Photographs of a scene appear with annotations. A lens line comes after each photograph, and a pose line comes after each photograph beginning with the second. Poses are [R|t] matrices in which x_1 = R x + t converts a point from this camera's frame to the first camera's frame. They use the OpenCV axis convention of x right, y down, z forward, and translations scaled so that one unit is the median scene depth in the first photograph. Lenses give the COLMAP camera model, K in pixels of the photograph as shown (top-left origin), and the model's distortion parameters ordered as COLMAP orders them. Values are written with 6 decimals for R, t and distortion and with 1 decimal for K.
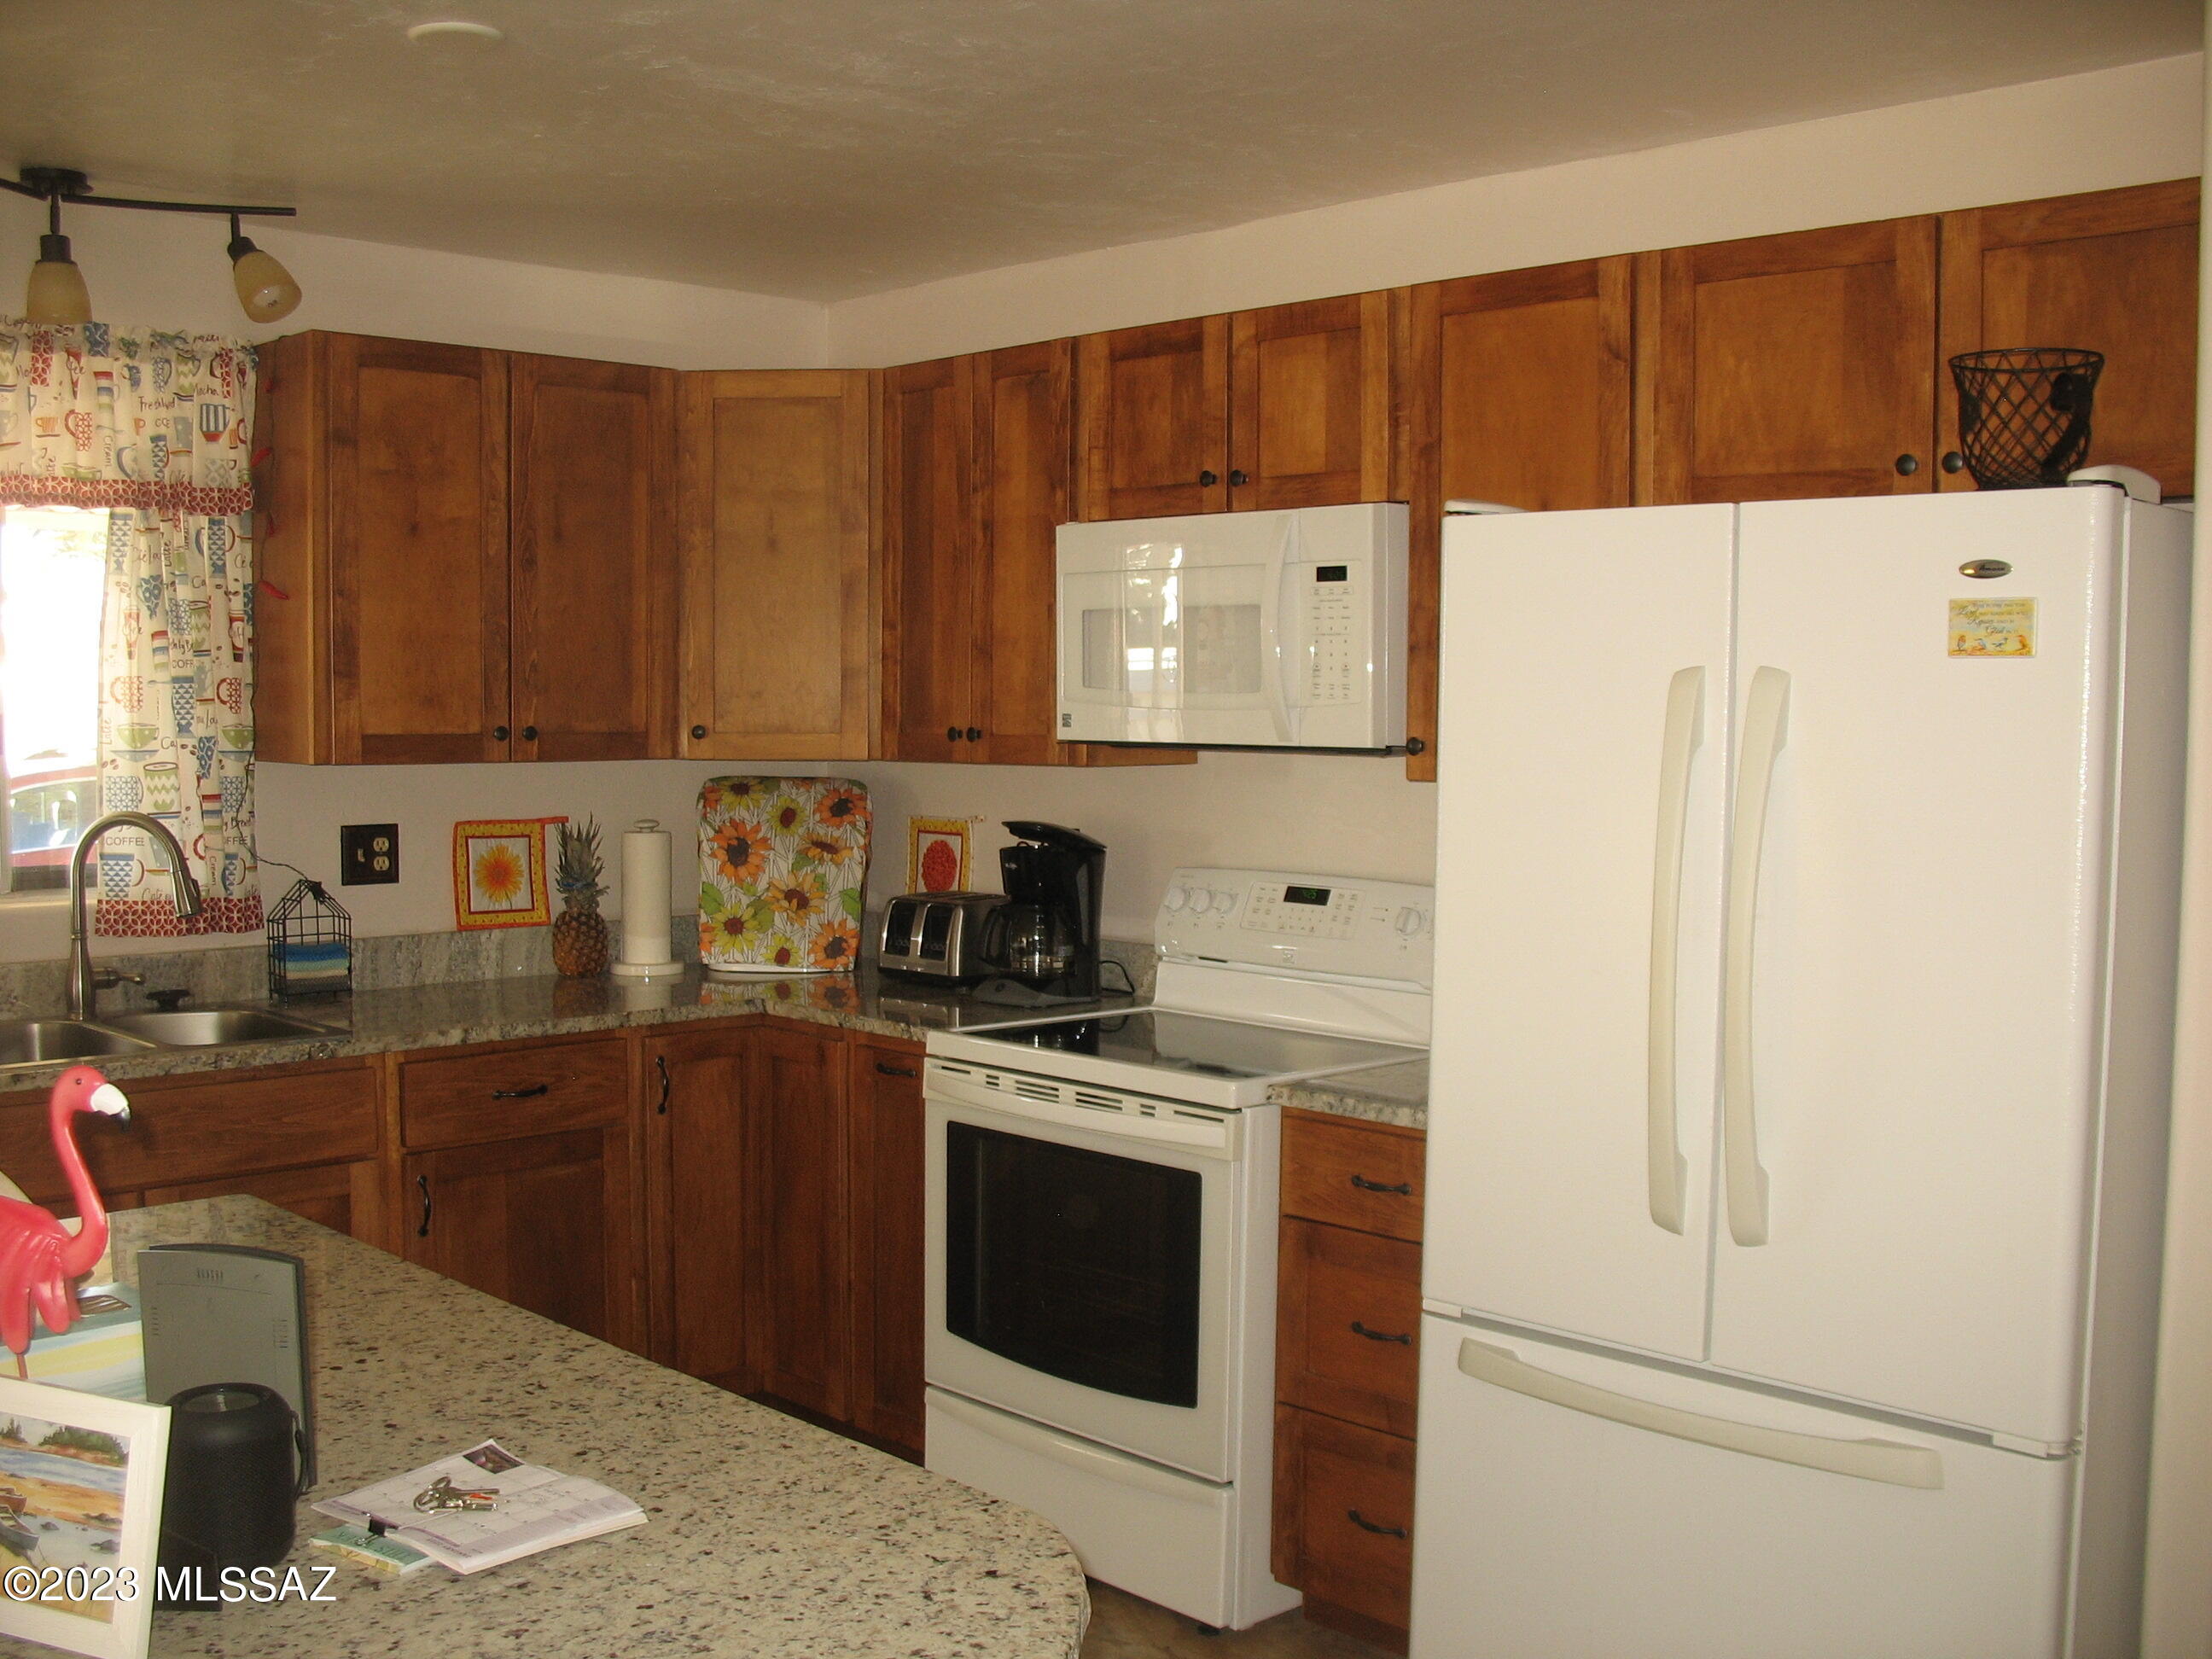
lens RADIAL K [[2300.0, 0, 1112.5], [0, 2300.0, 847.0], [0, 0, 1]] dist [-0.192386, 0.216404]
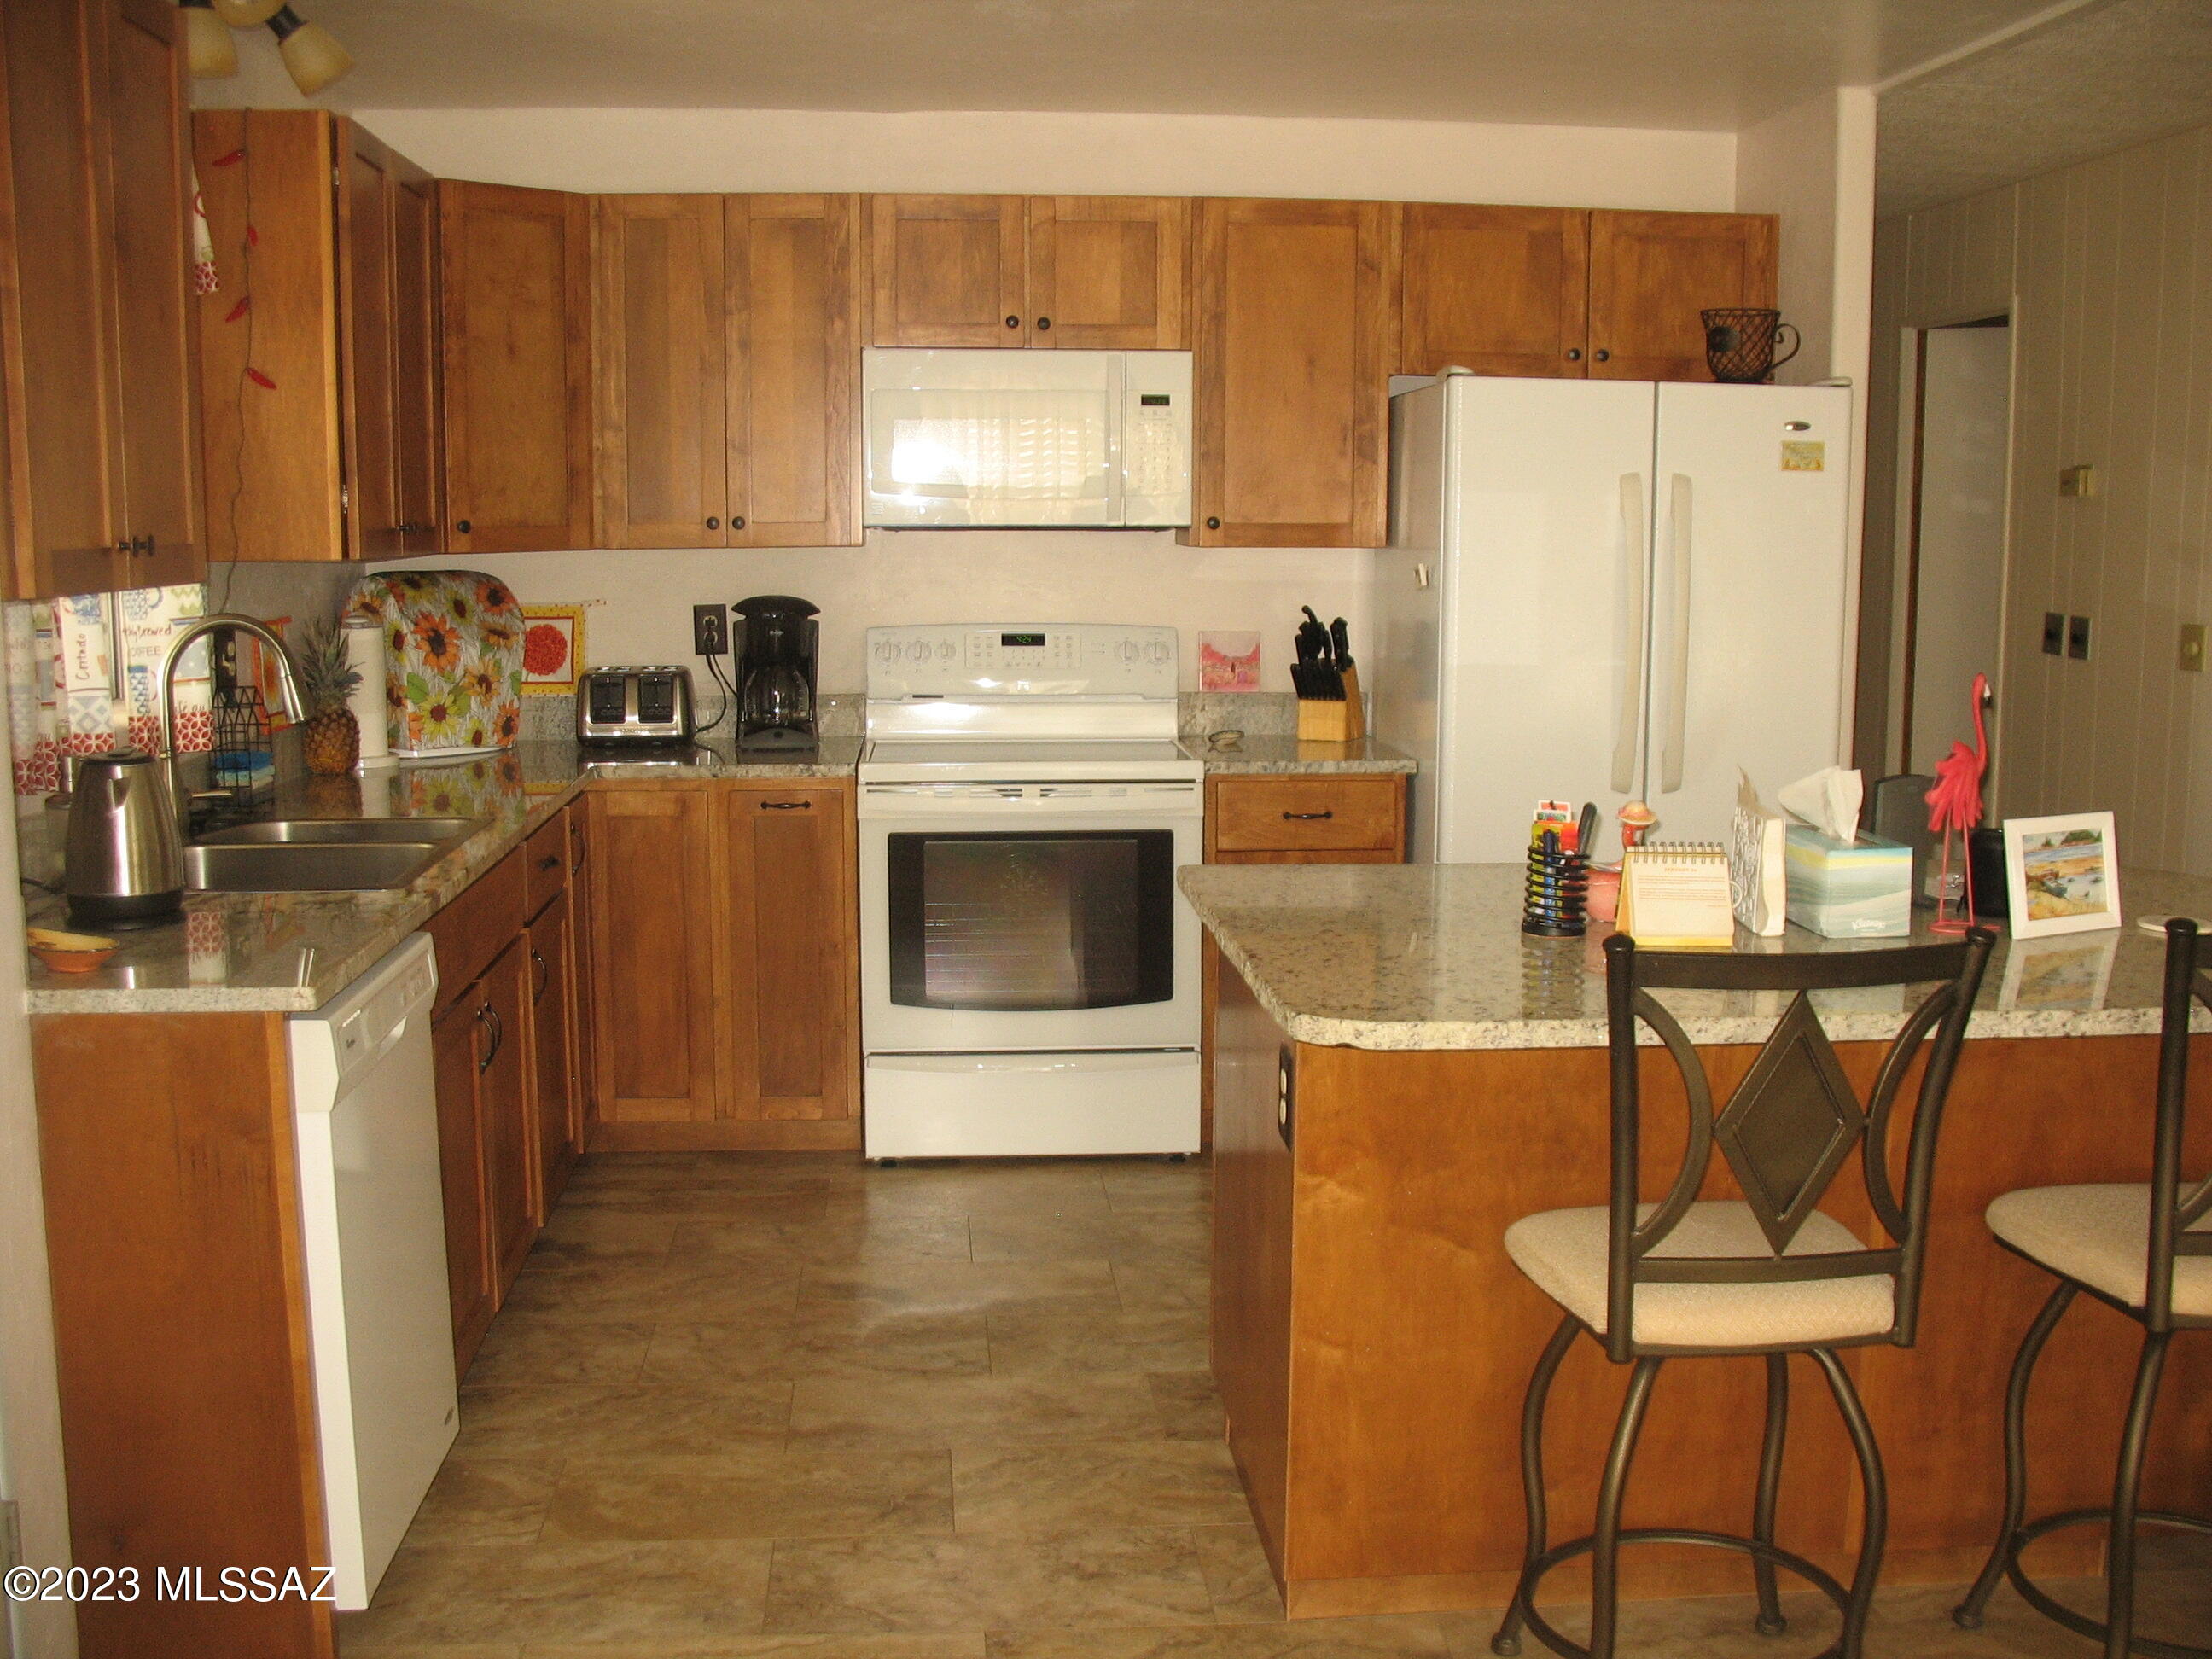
lens RADIAL K [[2300.0, 0, 1112.5], [0, 2300.0, 847.0], [0, 0, 1]] dist [-0.192386, 0.216404]
pose [[0.630626, -0.117352, 0.767163, -0.886902], [0.051824, 0.992663, 0.109246, -0.002315], [-0.774354, -0.029135, 0.632081, 0.115690]]
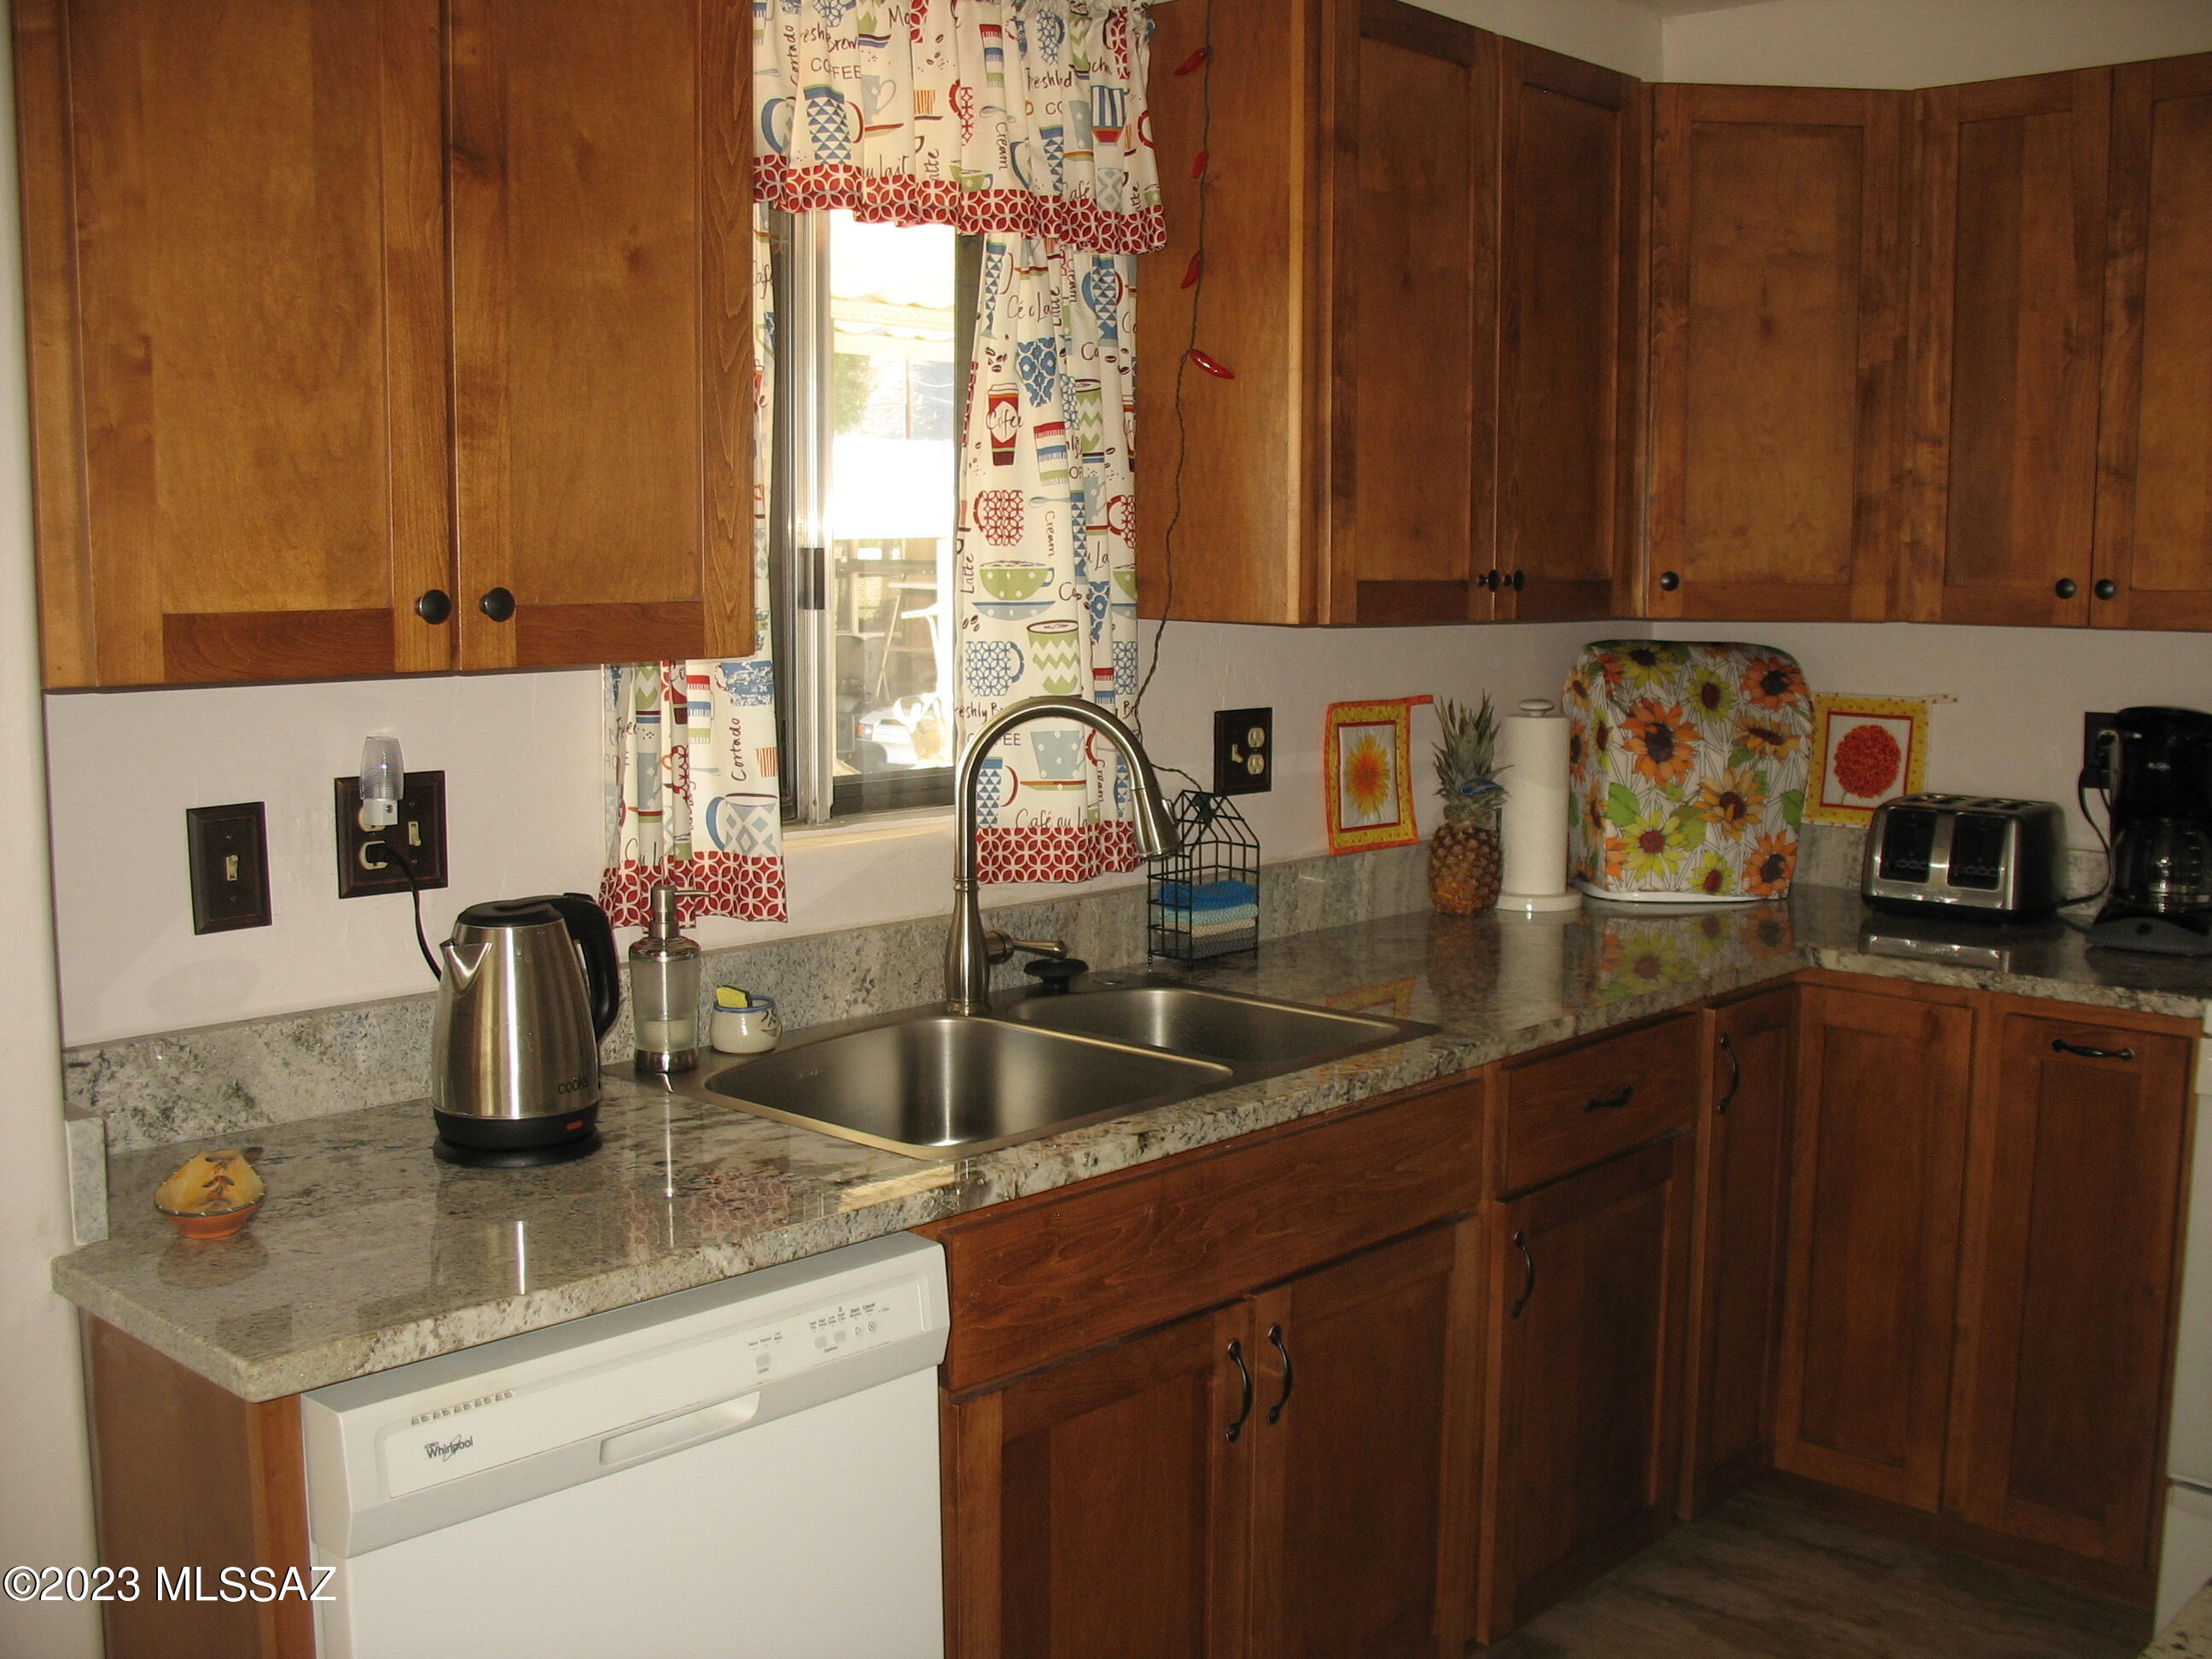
lens RADIAL K [[2300.0, 0, 1112.5], [0, 2300.0, 847.0], [0, 0, 1]] dist [-0.192386, 0.216404]
pose [[0.998280, -0.008324, 0.058032, -0.439977], [0.004549, 0.997883, 0.064882, -0.014640], [-0.058449, -0.064506, 0.996204, 0.308535]]
